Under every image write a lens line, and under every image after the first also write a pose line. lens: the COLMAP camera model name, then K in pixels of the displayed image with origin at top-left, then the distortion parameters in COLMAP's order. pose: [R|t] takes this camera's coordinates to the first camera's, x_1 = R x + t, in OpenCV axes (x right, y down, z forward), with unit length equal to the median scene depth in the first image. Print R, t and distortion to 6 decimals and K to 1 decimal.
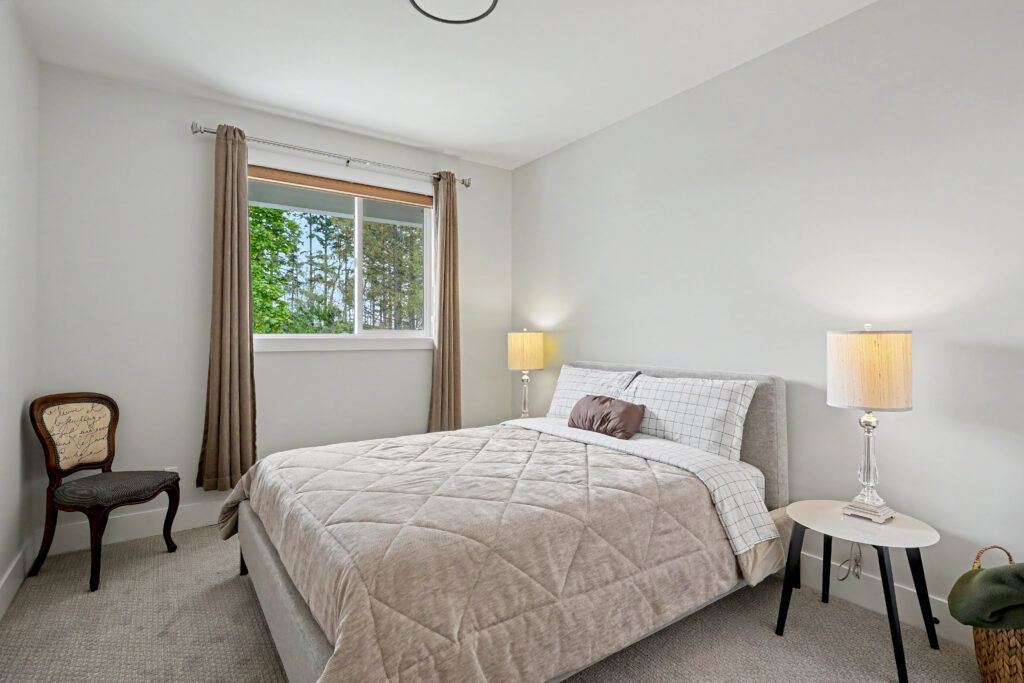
lens RADIAL K [[500.4, 0, 508.2], [0, 500.4, 336.5], [0, 0, 1]] dist [-0.014783, 0.006390]
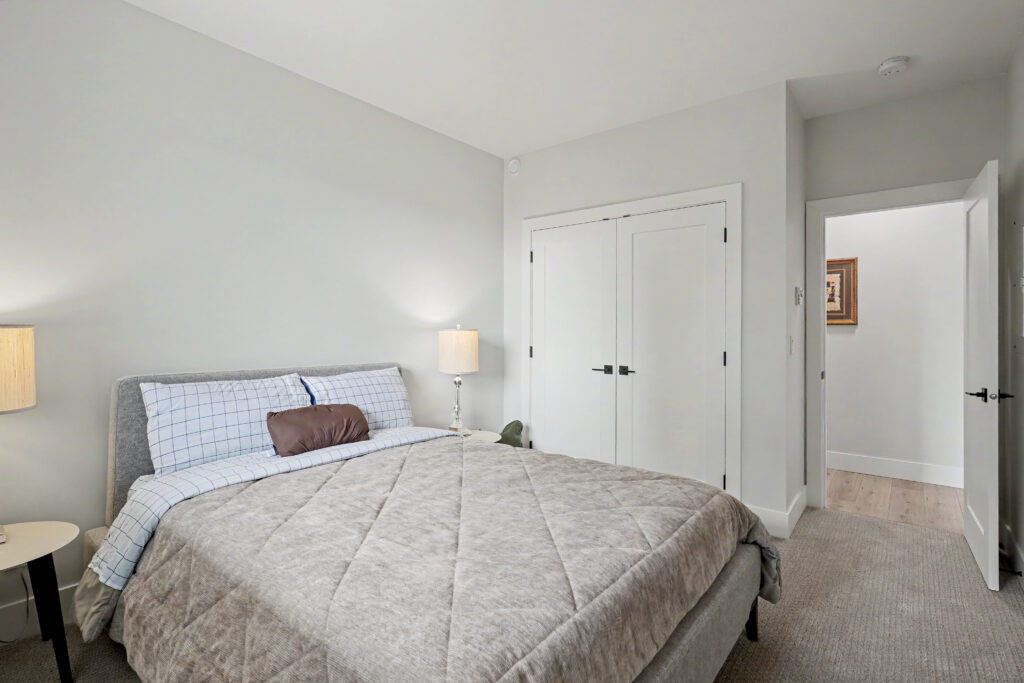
lens RADIAL K [[500.4, 0, 510.5], [0, 500.4, 335.6], [0, 0, 1]] dist [-0.014783, 0.006390]
pose [[-0.301944, -0.013033, 0.953237, -0.885587], [-0.011647, 0.999882, 0.009981, -0.007444], [-0.953255, -0.008089, -0.302060, 1.210976]]
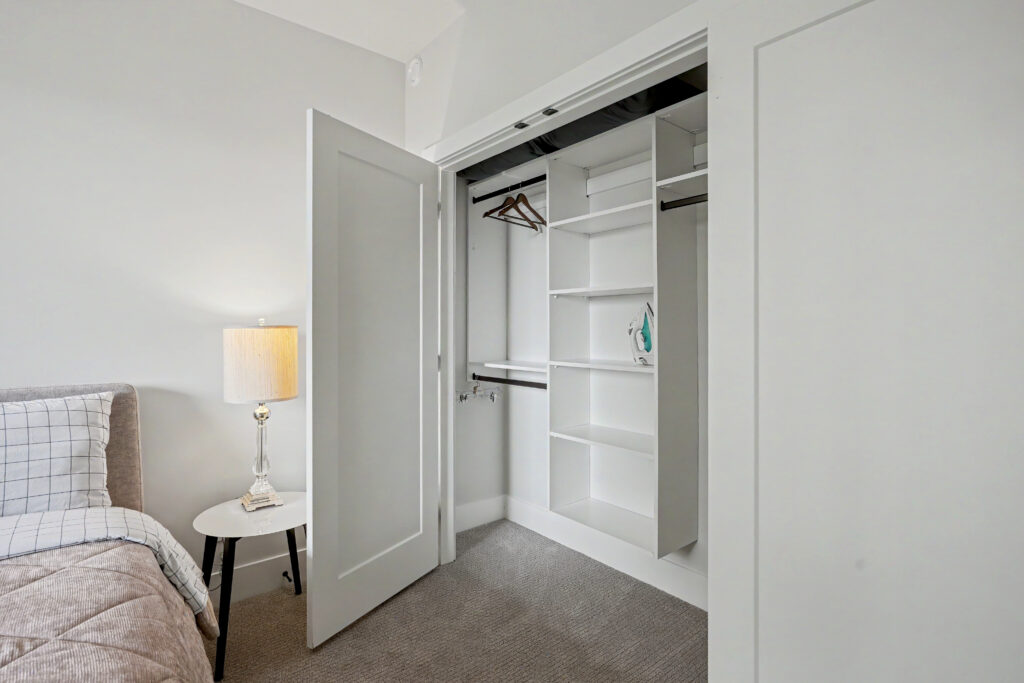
lens RADIAL K [[500.4, 0, 509.3], [0, 500.4, 334.3], [0, 0, 1]] dist [-0.014783, 0.006390]
pose [[-0.089308, -0.013413, 0.995914, -0.314722], [0.002547, 0.999903, 0.013695, -0.005192], [-0.996001, 0.003760, -0.089265, 0.520068]]
